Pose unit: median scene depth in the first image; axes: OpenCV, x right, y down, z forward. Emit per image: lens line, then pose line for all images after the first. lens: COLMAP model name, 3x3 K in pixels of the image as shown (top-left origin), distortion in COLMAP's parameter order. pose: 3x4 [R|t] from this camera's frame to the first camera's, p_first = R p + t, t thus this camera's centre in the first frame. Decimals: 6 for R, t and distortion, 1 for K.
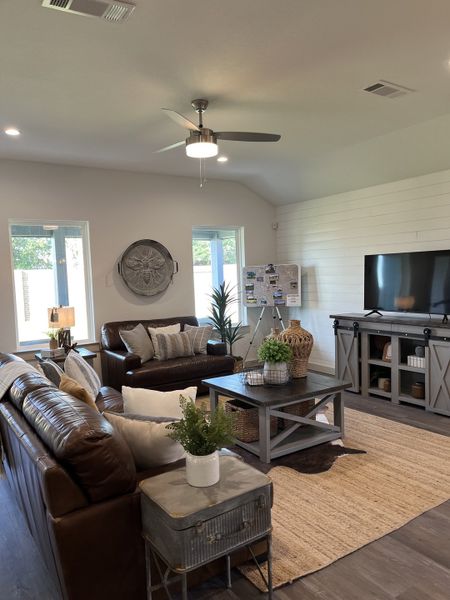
lens RADIAL K [[453.9, 0, 226.4], [0, 453.9, 303.4], [0, 0, 1]] dist [0.034913, -0.045870]
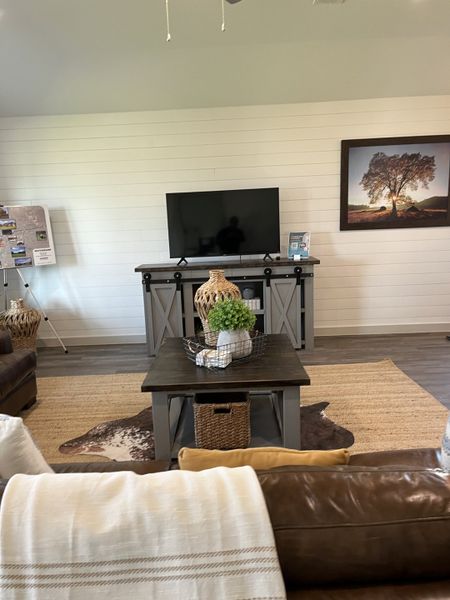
lens RADIAL K [[453.9, 0, 224.6], [0, 453.9, 297.0], [0, 0, 1]] dist [0.034913, -0.045870]
pose [[0.554383, -0.146105, 0.819337, -0.344050], [0.082402, 0.989269, 0.120652, -0.008108], [-0.828172, 0.000627, 0.560473, 0.424228]]
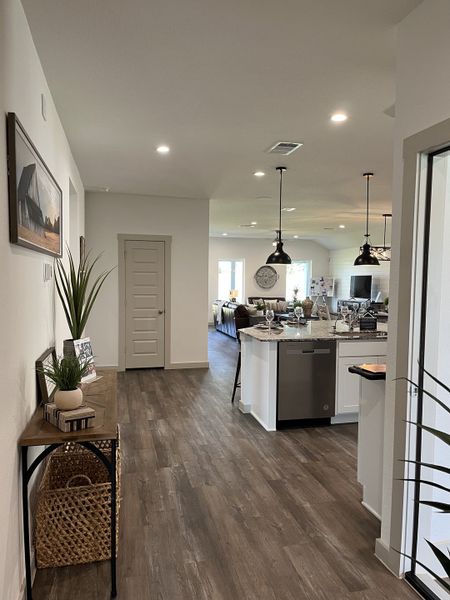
lens RADIAL K [[453.9, 0, 221.5], [0, 453.9, 300.8], [0, 0, 1]] dist [0.034913, -0.045870]
pose [[0.937654, 0.061890, -0.342016, 0.484659], [-0.066418, 0.997791, -0.001531, 0.078398], [0.341166, 0.024152, 0.939693, -1.512448]]
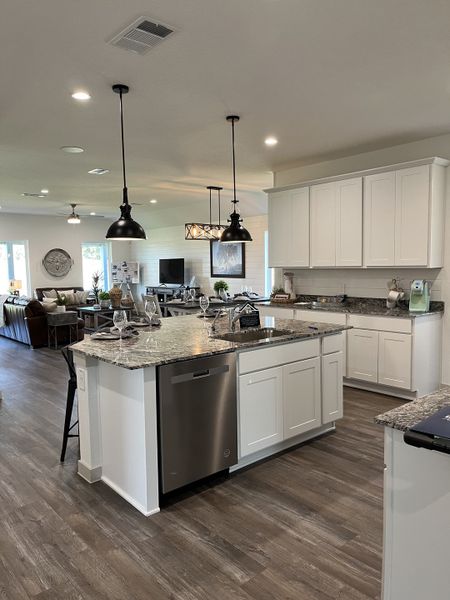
lens RADIAL K [[453.9, 0, 224.2], [0, 453.9, 304.8], [0, 0, 1]] dist [0.034913, -0.045870]
pose [[0.990875, 0.008220, 0.134532, 0.311534], [-0.010919, 0.999753, 0.019335, 0.068080], [-0.134340, -0.020628, 0.990721, -1.201231]]
